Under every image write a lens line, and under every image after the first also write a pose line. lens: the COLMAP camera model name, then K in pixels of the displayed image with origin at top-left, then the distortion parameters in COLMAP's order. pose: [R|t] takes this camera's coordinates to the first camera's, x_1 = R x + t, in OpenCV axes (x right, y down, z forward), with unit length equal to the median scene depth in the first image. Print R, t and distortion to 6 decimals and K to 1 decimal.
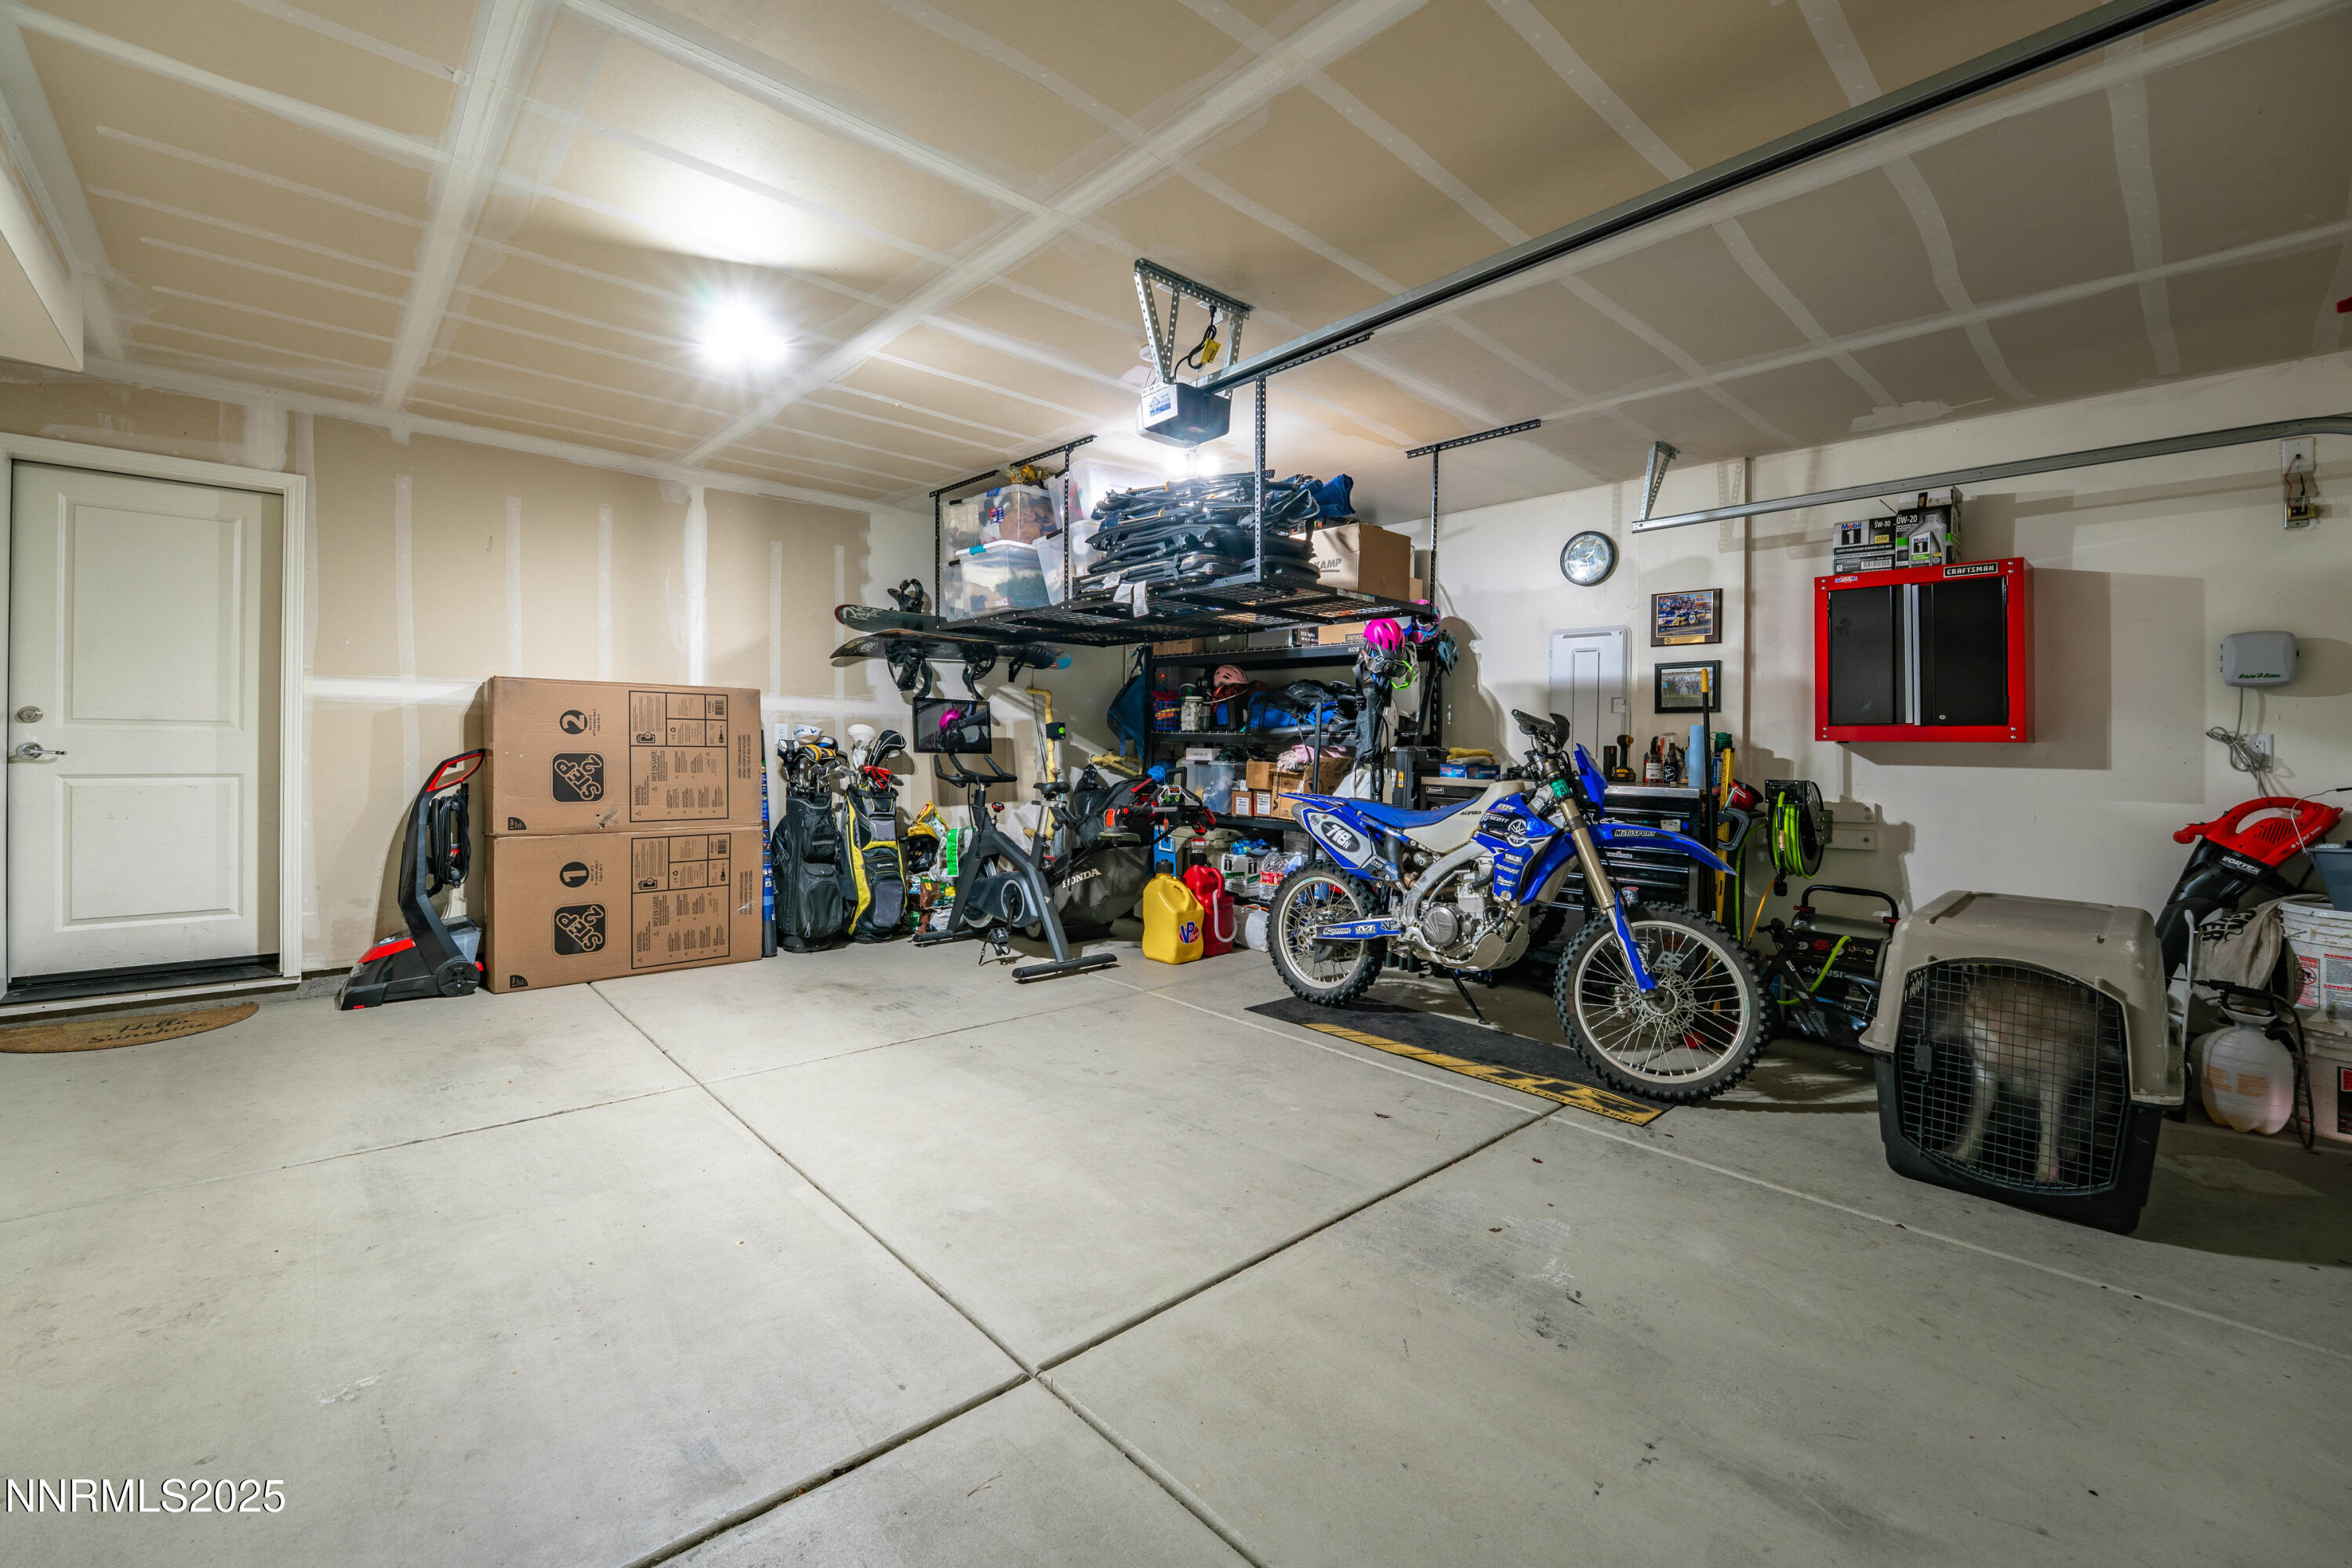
lens RADIAL K [[985.5, 0, 1174.6], [0, 985.5, 710.3], [0, 0, 1]] dist [-0.021844, 0.000801]
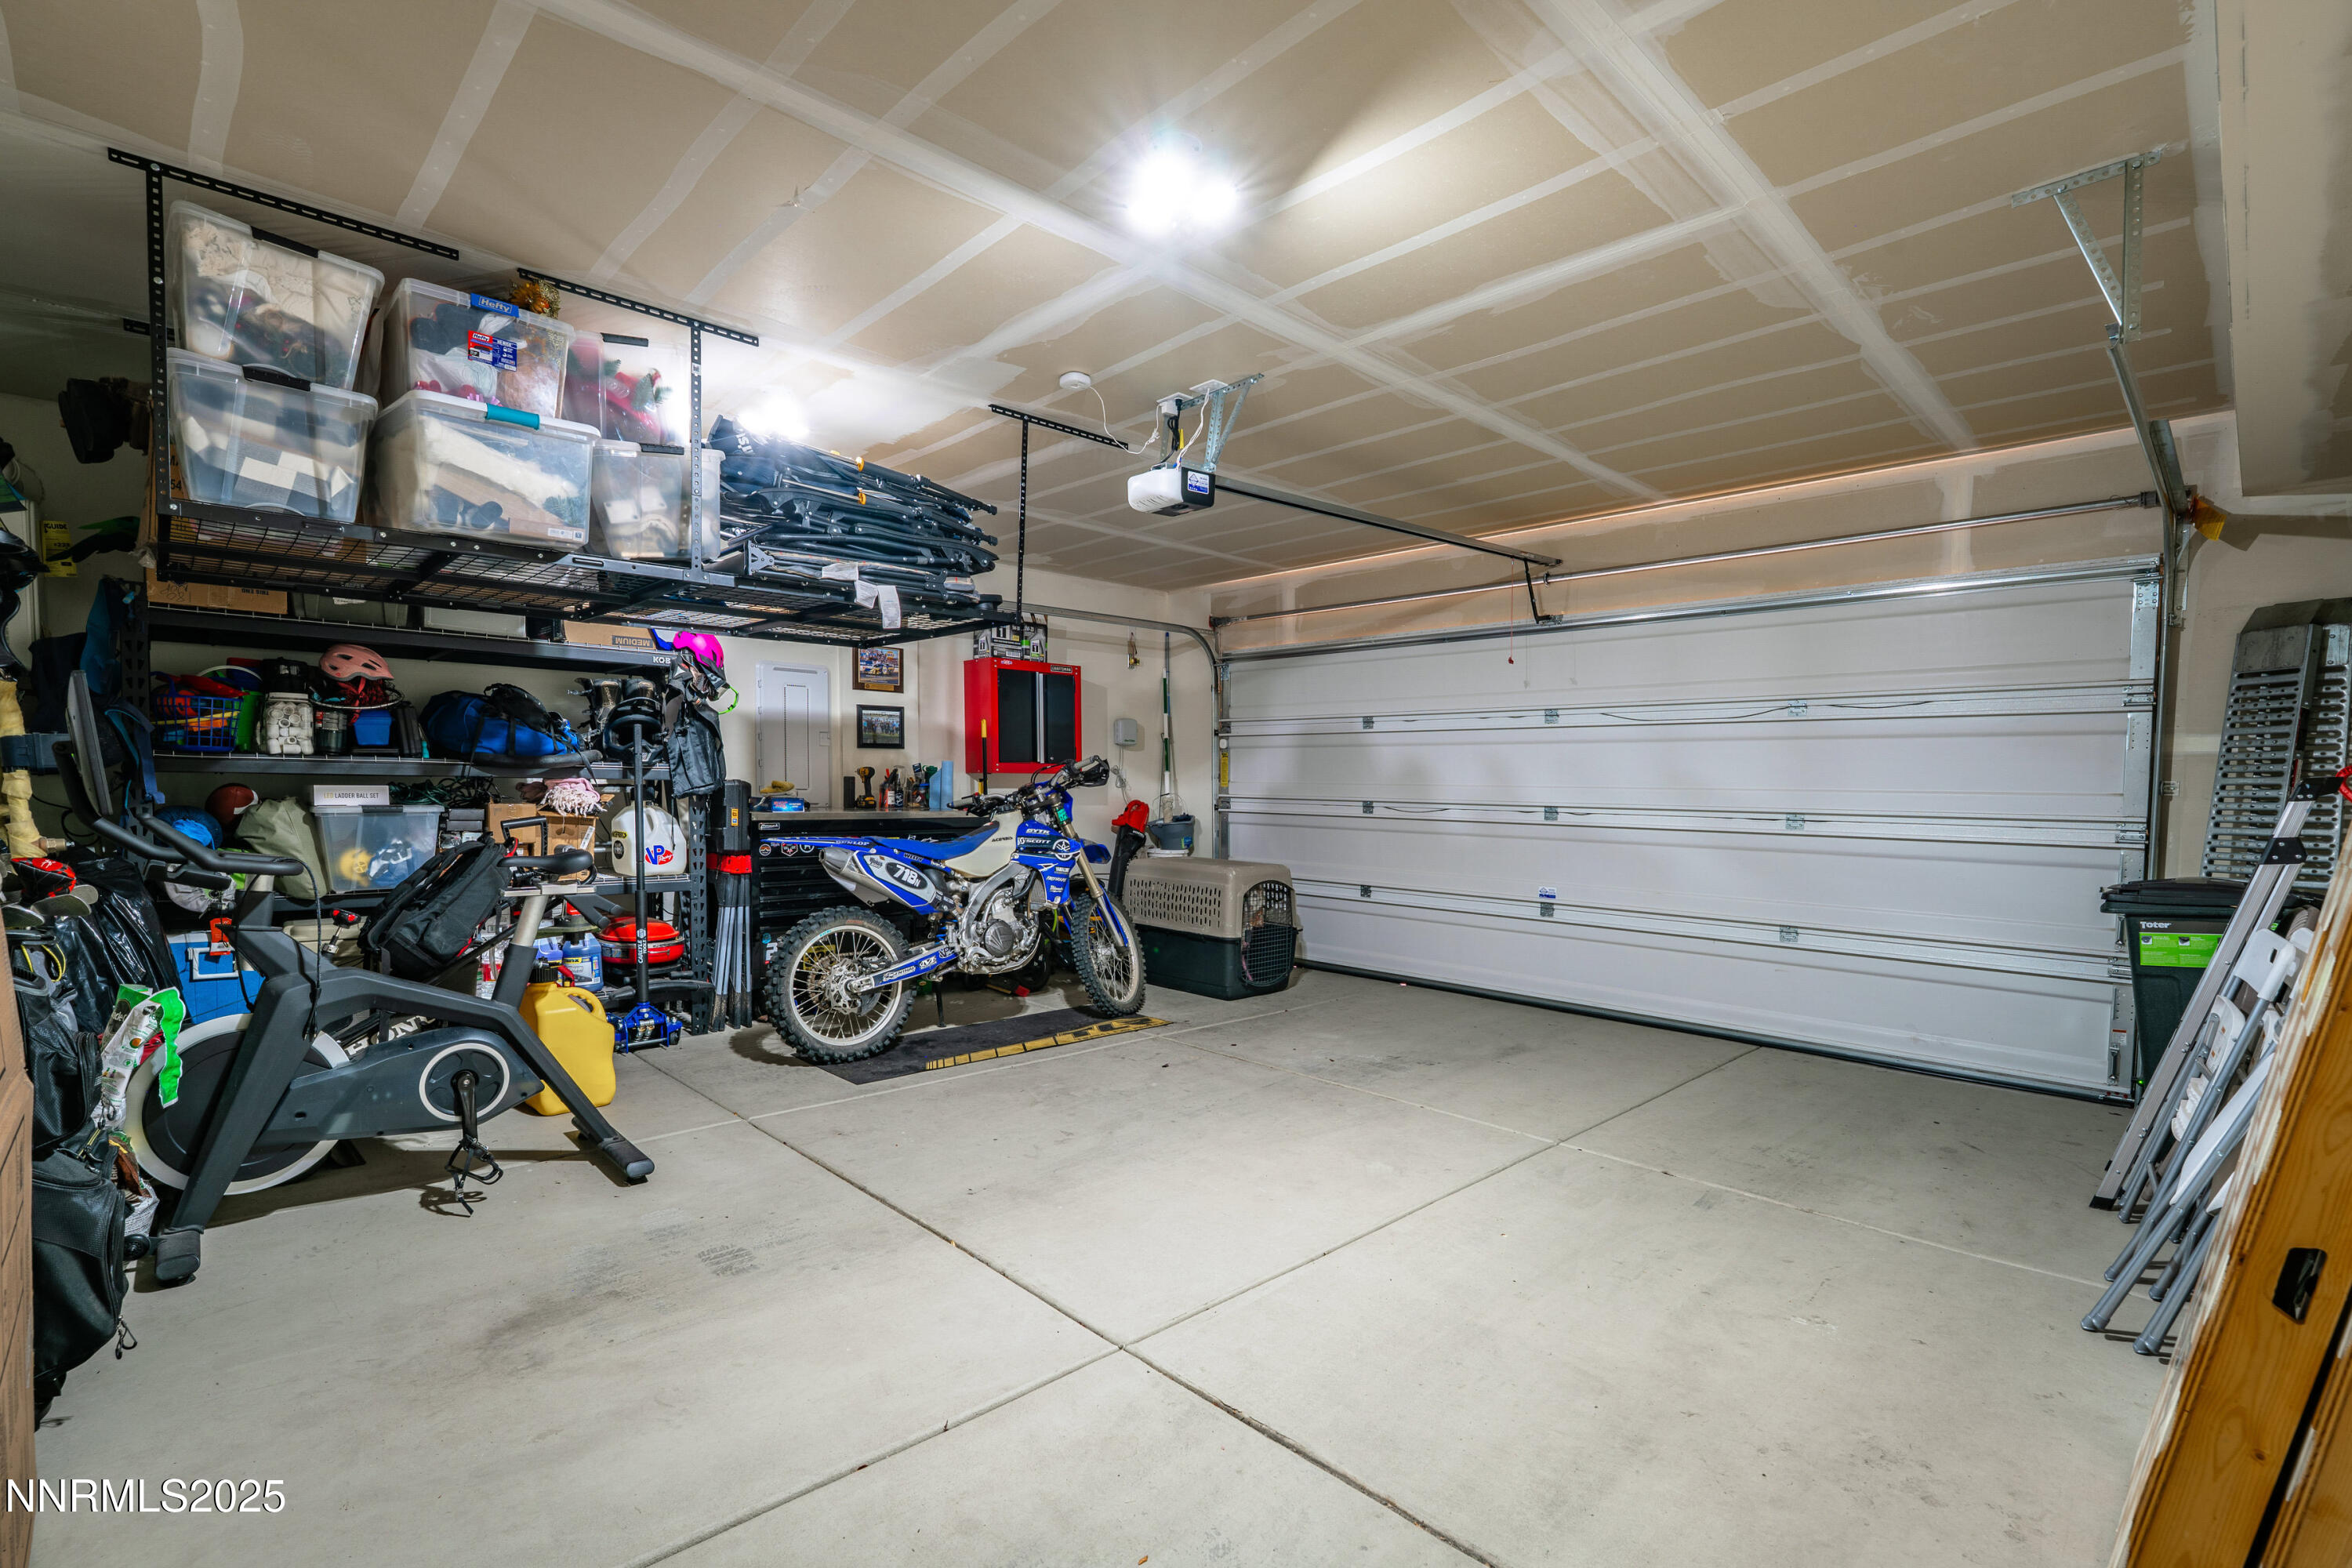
lens RADIAL K [[1053.7, 0, 1175.1], [0, 1053.7, 770.3], [0, 0, 1]] dist [-0.015356, -0.000031]
pose [[-0.024670, -0.009092, 0.999654, -0.935920], [-0.046759, 0.998875, 0.007931, 0.003111], [-0.998602, -0.046547, -0.025067, 0.809515]]
